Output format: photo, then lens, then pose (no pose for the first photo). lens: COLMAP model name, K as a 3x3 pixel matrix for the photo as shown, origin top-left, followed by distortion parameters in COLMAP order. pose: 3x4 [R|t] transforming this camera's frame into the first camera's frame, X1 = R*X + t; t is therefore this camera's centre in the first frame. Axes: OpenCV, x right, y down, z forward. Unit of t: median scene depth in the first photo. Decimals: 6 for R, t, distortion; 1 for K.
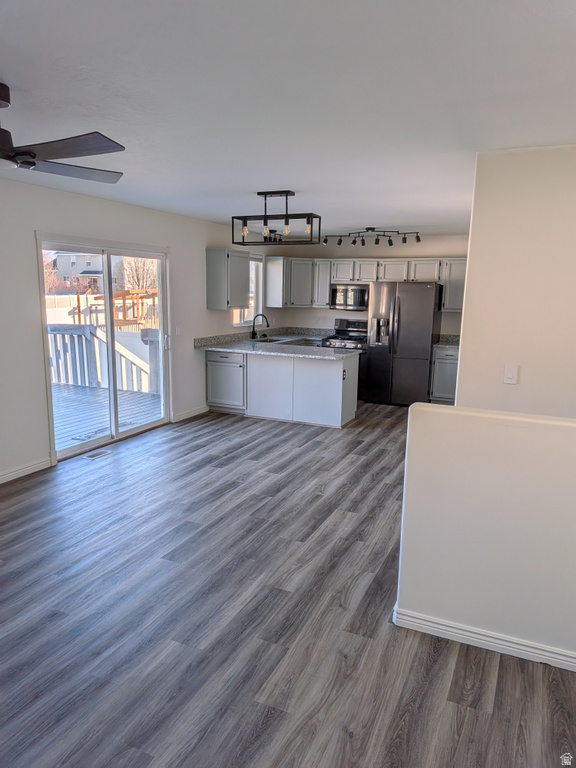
lens RADIAL K [[546.1, 0, 282.2], [0, 546.1, 384.7], [0, 0, 1]] dist [0.036848, -0.040612]
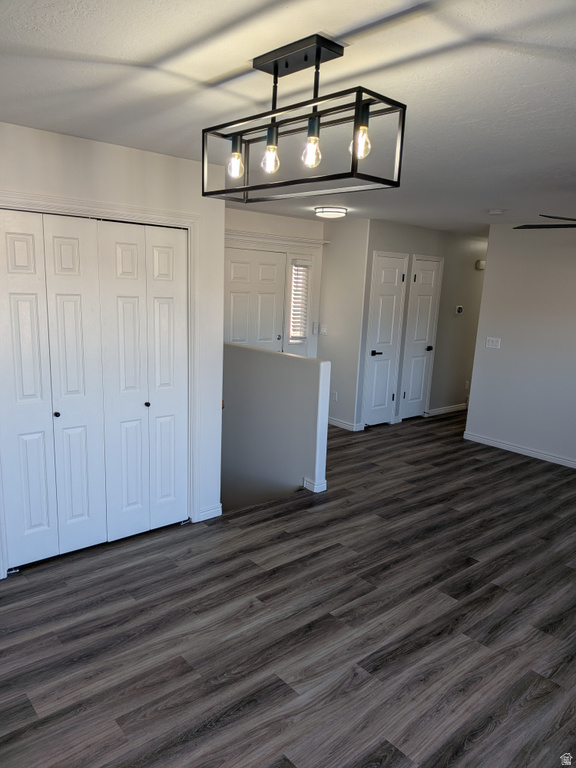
lens RADIAL K [[546.1, 0, 285.8], [0, 546.1, 390.7], [0, 0, 1]] dist [0.036848, -0.040612]
pose [[-0.907337, -0.136594, 0.397594, -0.205068], [0.014295, 0.935173, 0.353902, -0.295185], [-0.420160, 0.326792, -0.846565, 1.547146]]
